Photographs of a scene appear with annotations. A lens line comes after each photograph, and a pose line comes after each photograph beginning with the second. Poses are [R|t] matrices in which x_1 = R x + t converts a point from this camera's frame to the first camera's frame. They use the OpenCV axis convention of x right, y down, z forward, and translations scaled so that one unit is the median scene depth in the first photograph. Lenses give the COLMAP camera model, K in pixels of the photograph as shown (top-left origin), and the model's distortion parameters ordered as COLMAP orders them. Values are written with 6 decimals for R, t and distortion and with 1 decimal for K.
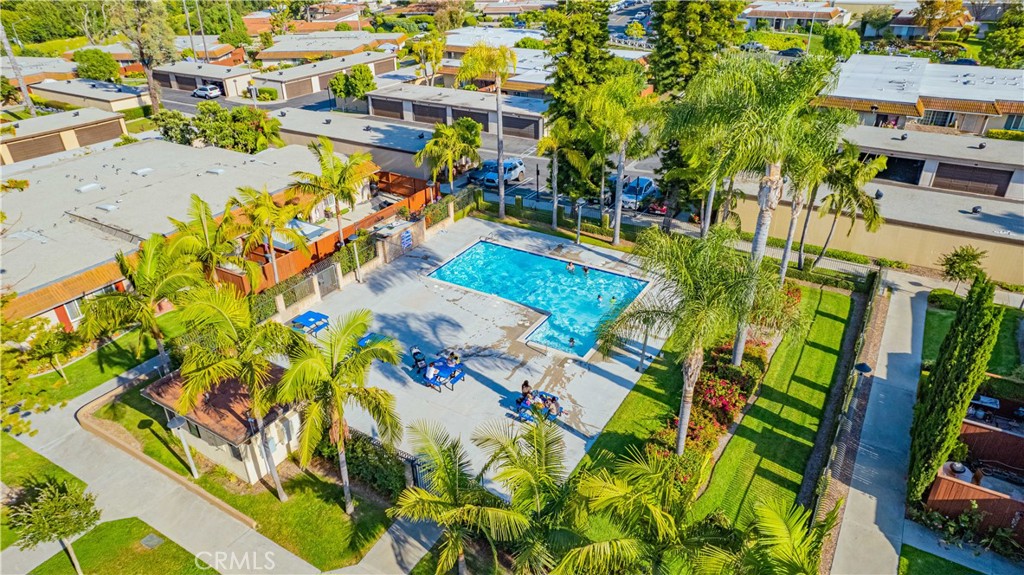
lens RADIAL K [[649.0, 0, 512.0], [0, 649.0, 287.5], [0, 0, 1]] dist [0.002688, 0.000870]
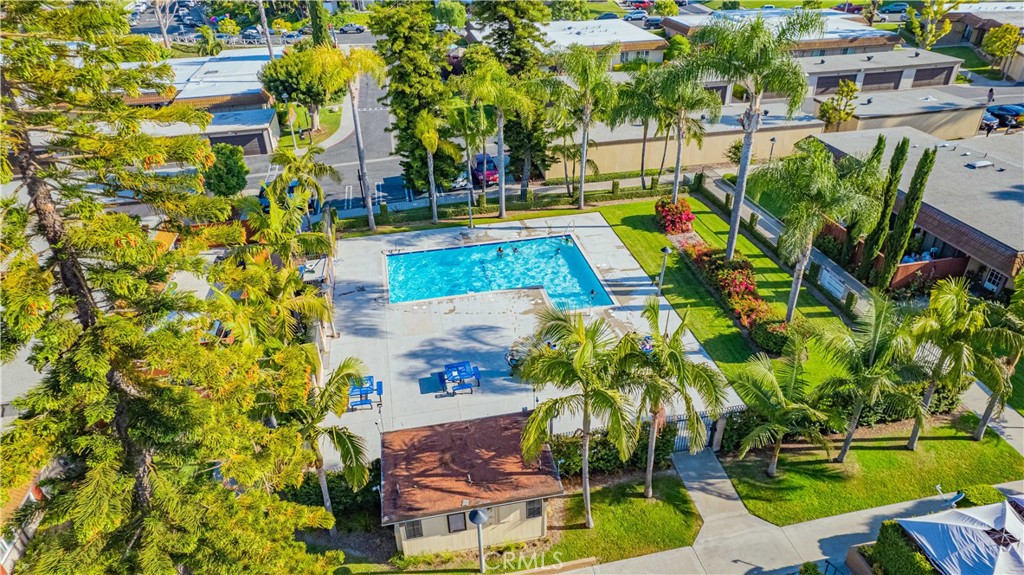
lens RADIAL K [[637.5, 0, 512.0], [0, 637.5, 287.5], [0, 0, 1]] dist [-0.028687, -0.000252]
pose [[0.736245, -0.350009, 0.579170, -0.505033], [0.334368, 0.932236, 0.138326, -0.103239], [-0.588338, 0.091814, 0.803385, 0.160528]]
